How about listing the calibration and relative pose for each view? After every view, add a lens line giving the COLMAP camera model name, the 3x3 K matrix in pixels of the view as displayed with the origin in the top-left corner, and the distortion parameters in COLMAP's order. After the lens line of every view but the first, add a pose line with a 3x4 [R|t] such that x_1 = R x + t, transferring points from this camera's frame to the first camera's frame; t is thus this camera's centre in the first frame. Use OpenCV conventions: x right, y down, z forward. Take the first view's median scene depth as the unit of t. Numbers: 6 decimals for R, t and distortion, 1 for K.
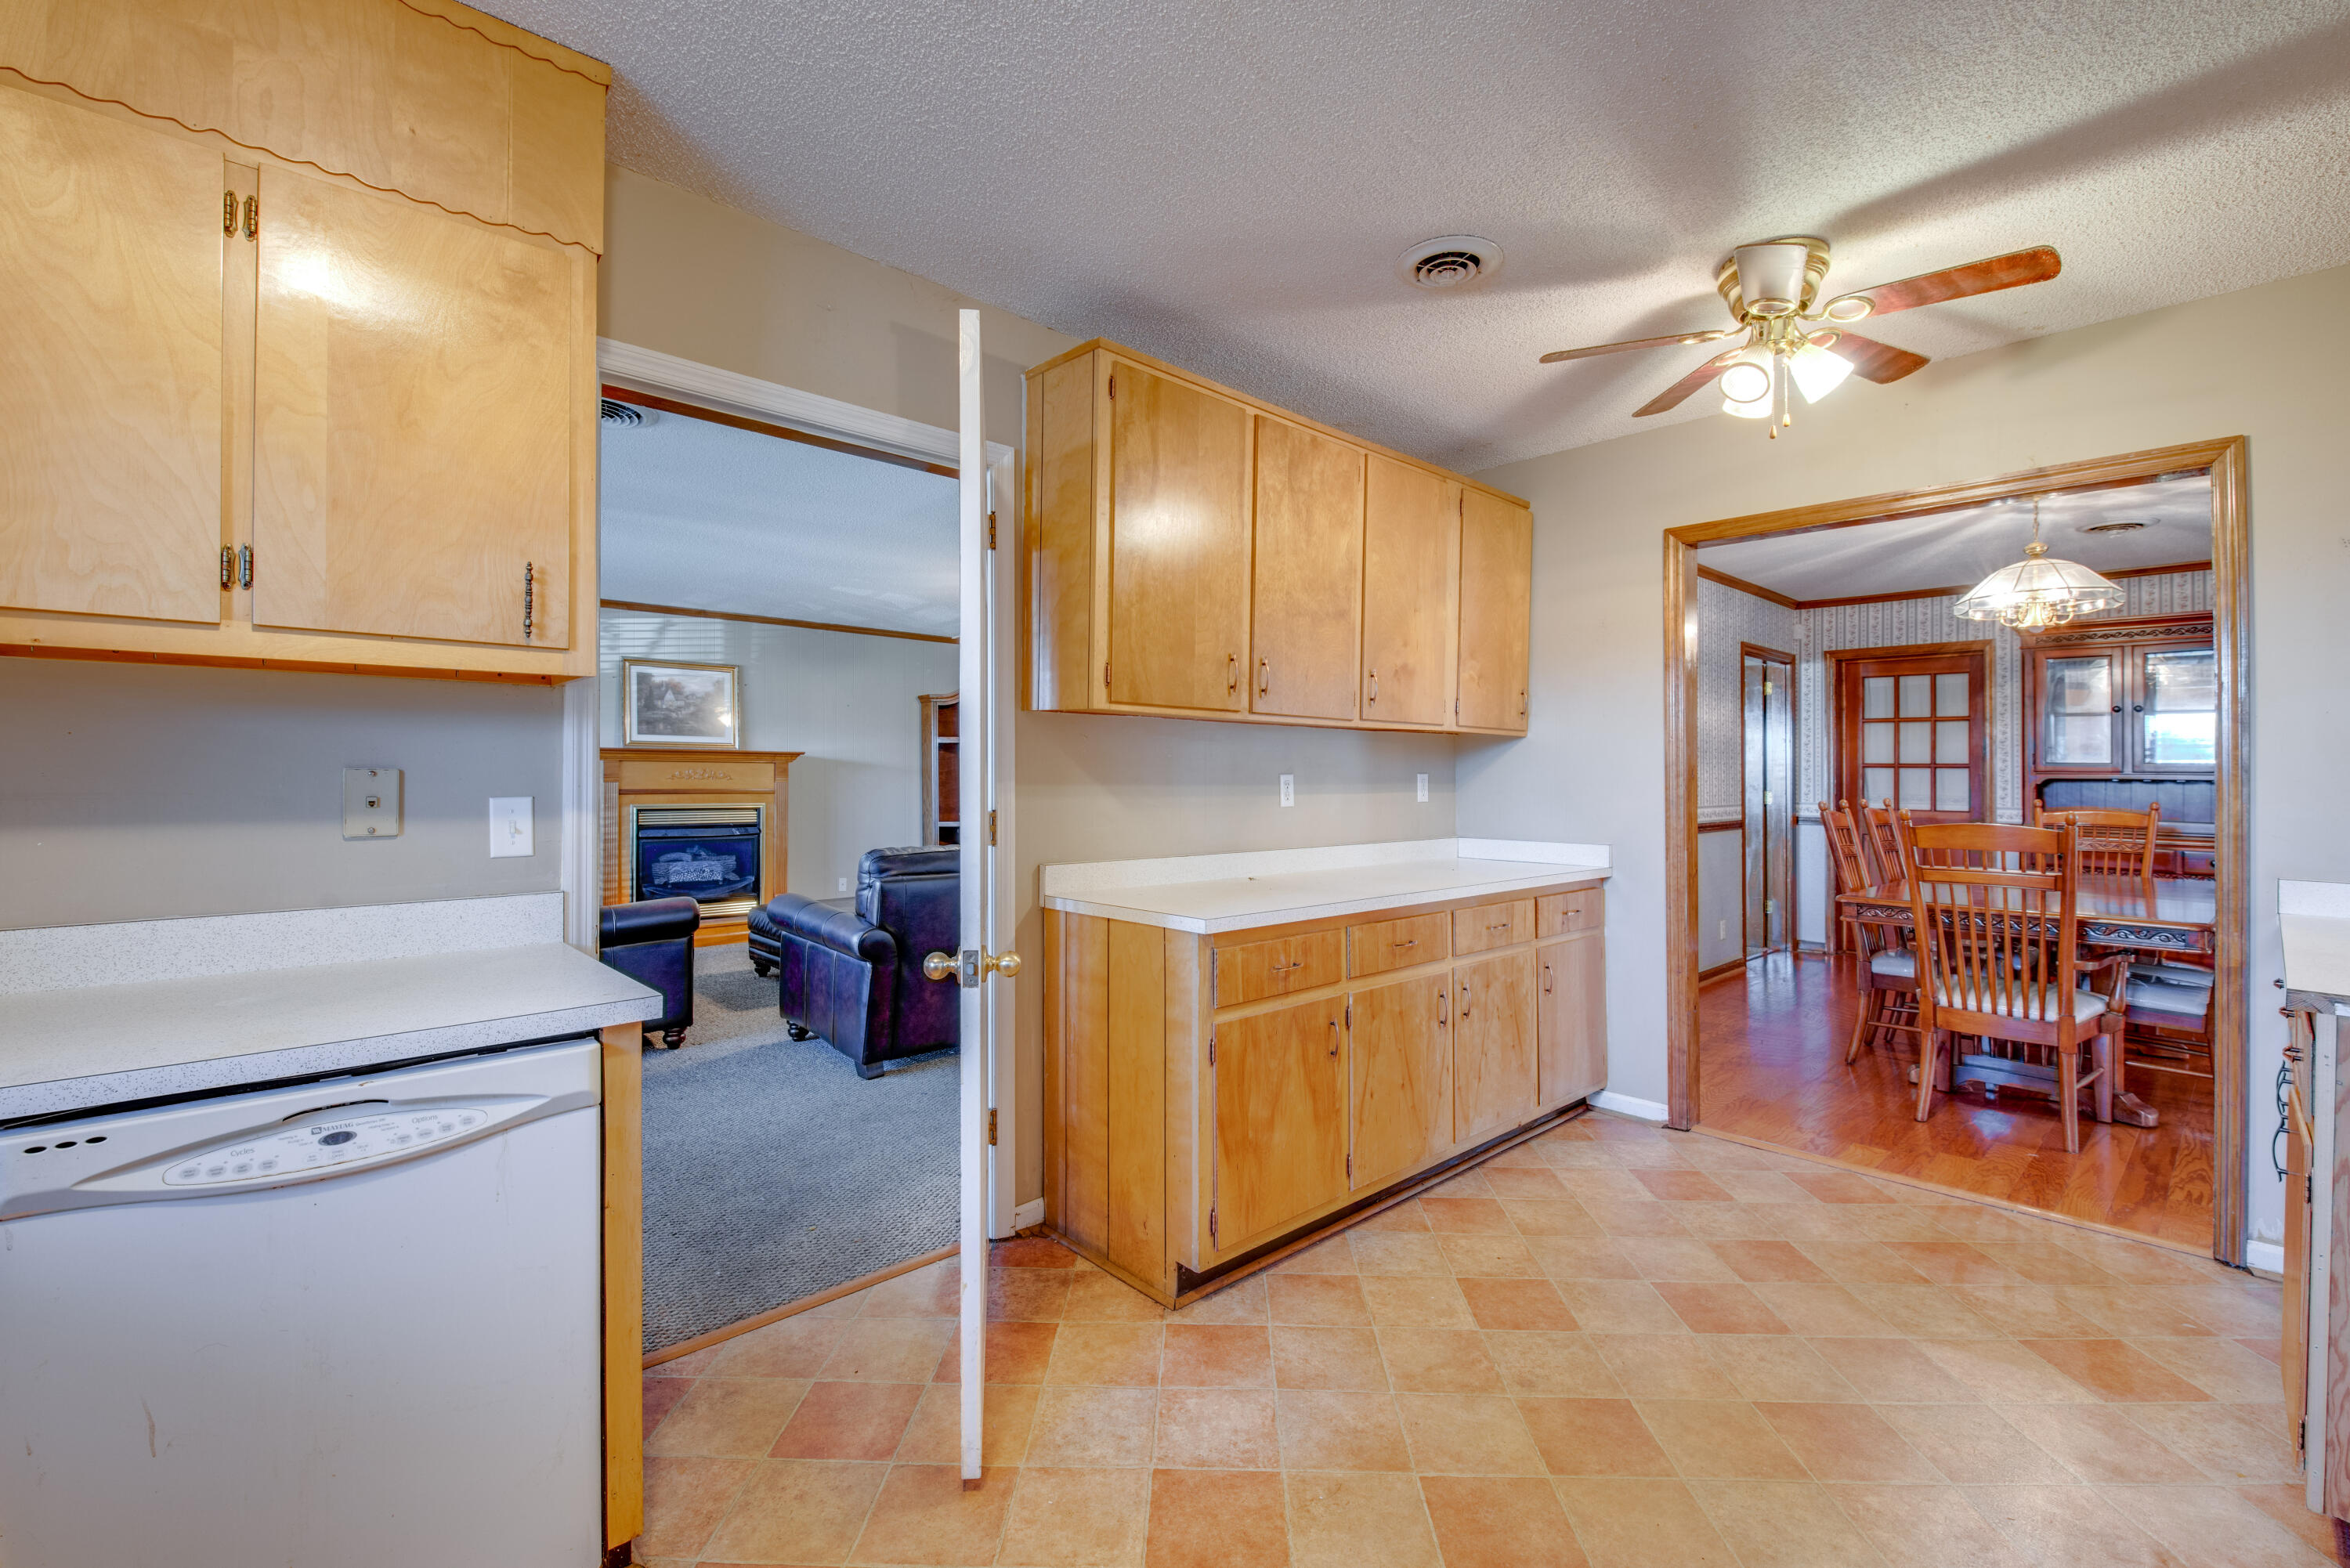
lens RADIAL K [[1009.8, 0, 1165.2], [0, 1009.8, 772.6], [0, 0, 1]] dist [-0.001717, -0.006635]
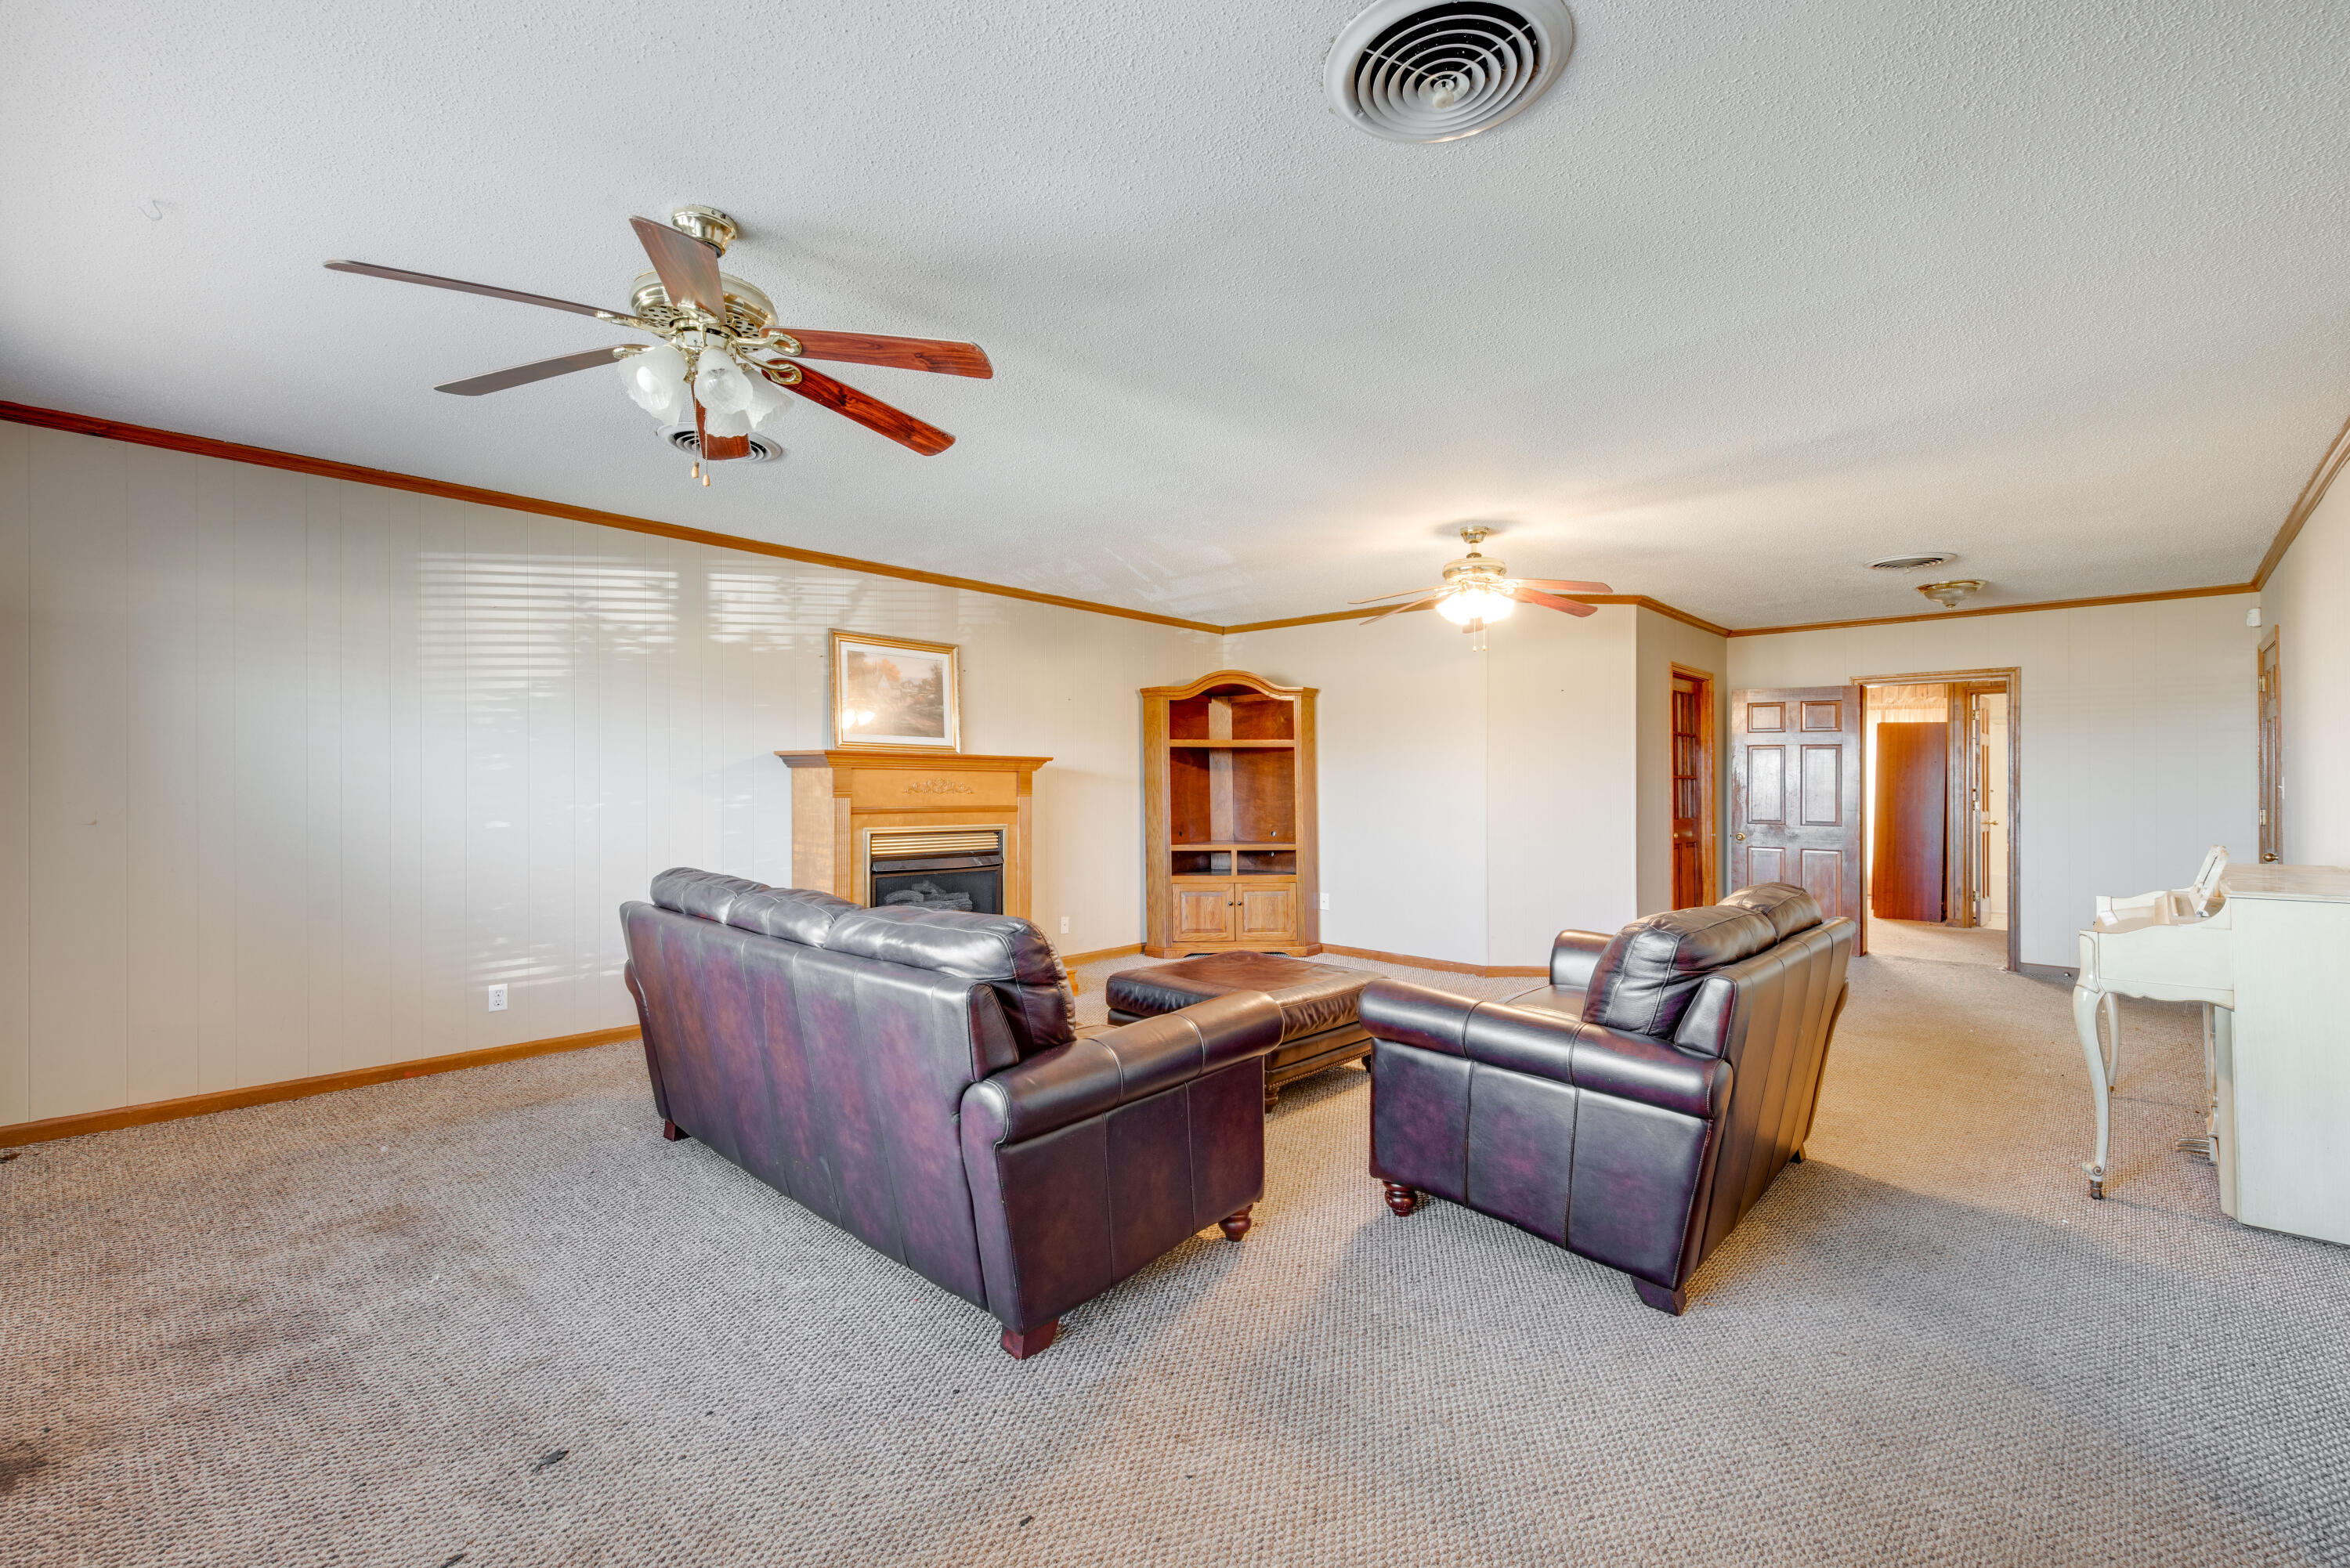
lens RADIAL K [[1009.8, 0, 1197.5], [0, 1009.8, 781.6], [0, 0, 1]] dist [-0.001717, -0.006635]
pose [[0.995072, 0.003269, 0.099105, -0.324639], [-0.003602, 0.999988, 0.003182, -0.004870], [-0.099094, -0.003523, 0.995072, 0.220463]]
